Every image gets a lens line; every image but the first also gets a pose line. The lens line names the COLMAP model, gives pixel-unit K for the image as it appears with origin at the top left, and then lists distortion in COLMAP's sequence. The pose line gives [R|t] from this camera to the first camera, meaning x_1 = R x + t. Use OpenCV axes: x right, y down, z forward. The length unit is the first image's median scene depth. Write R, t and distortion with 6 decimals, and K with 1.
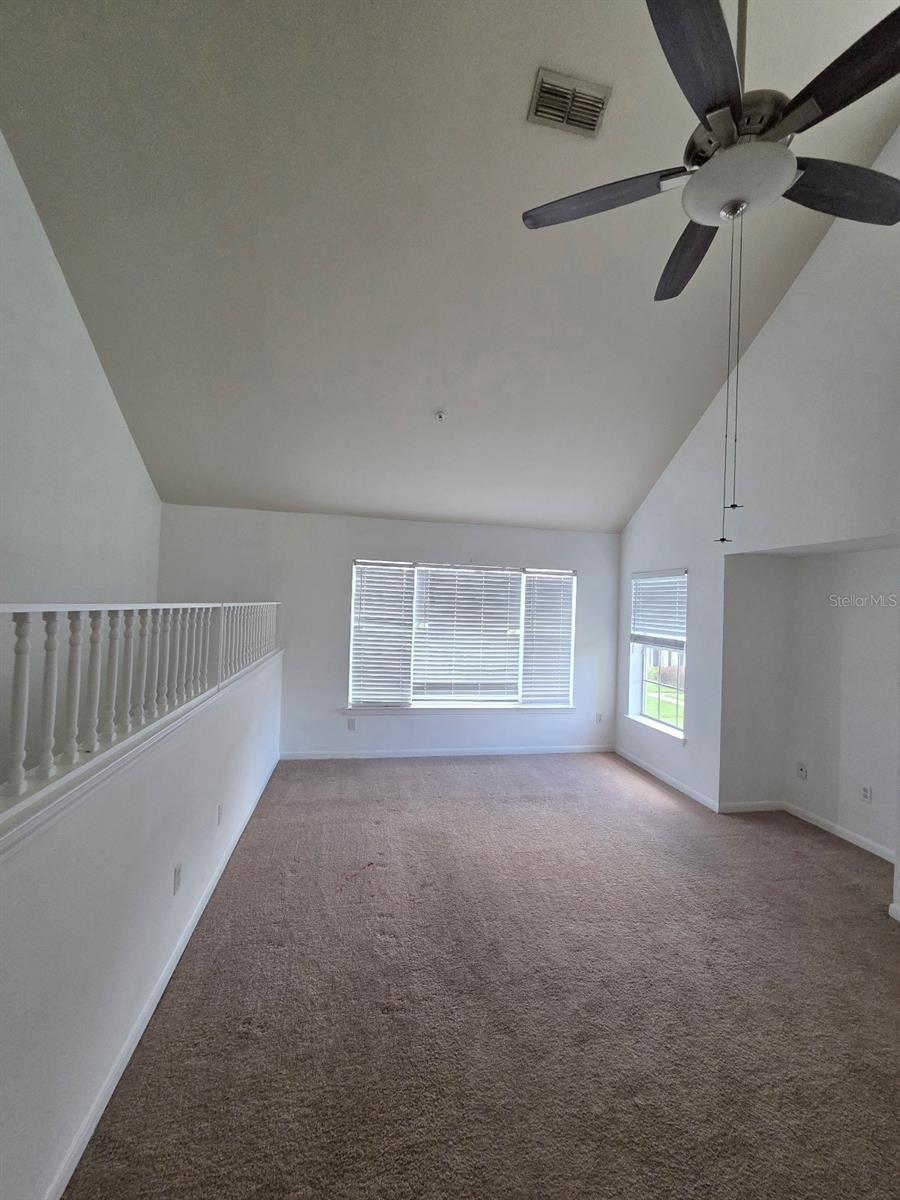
lens RADIAL K [[484.4, 0, 453.4], [0, 484.4, 602.2], [0, 0, 1]] dist [0.002042, 0.000161]
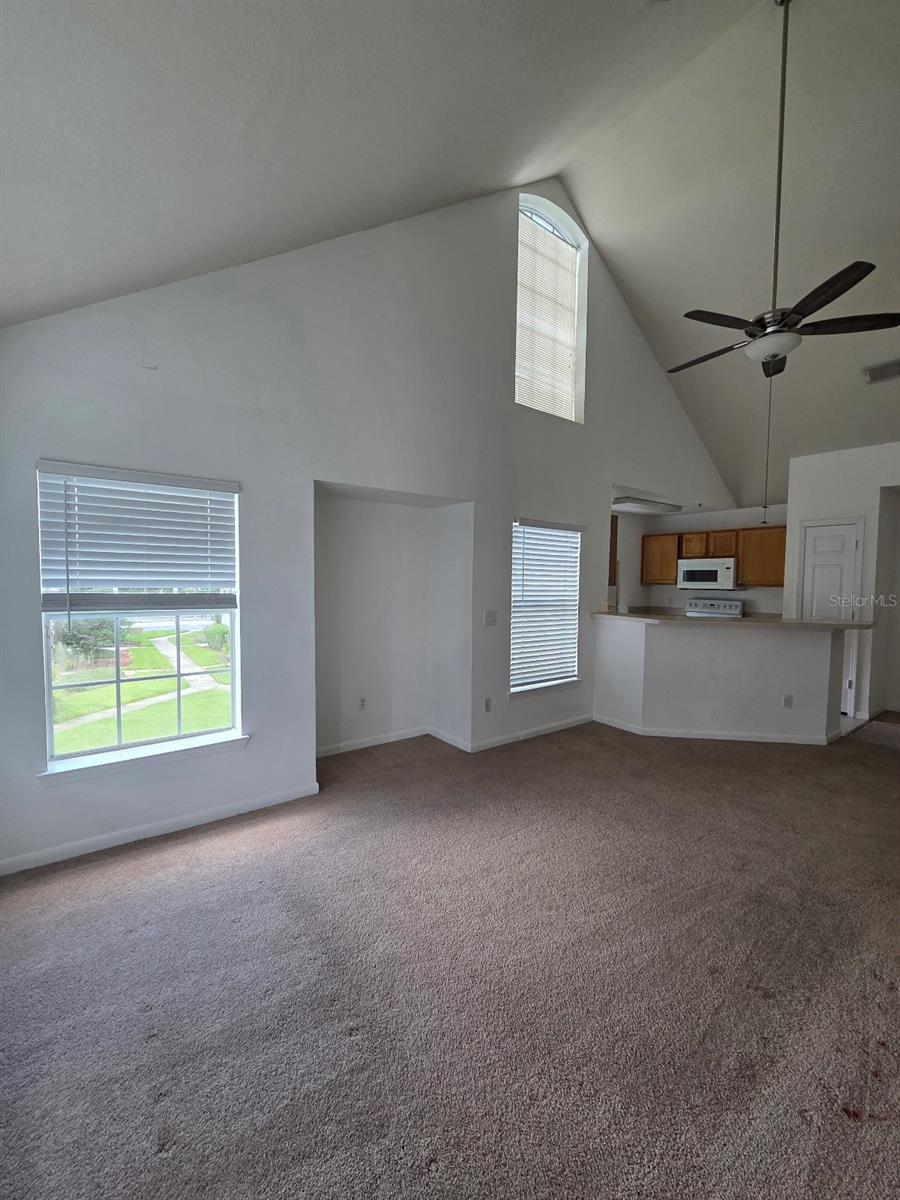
lens RADIAL K [[484.4, 0, 453.4], [0, 484.4, 602.2], [0, 0, 1]] dist [0.002042, 0.000161]
pose [[-0.432268, -0.083886, 0.897835, -0.244935], [-0.033383, 0.996470, 0.077029, 0.029968], [-0.901127, 0.003324, -0.433543, 0.998741]]
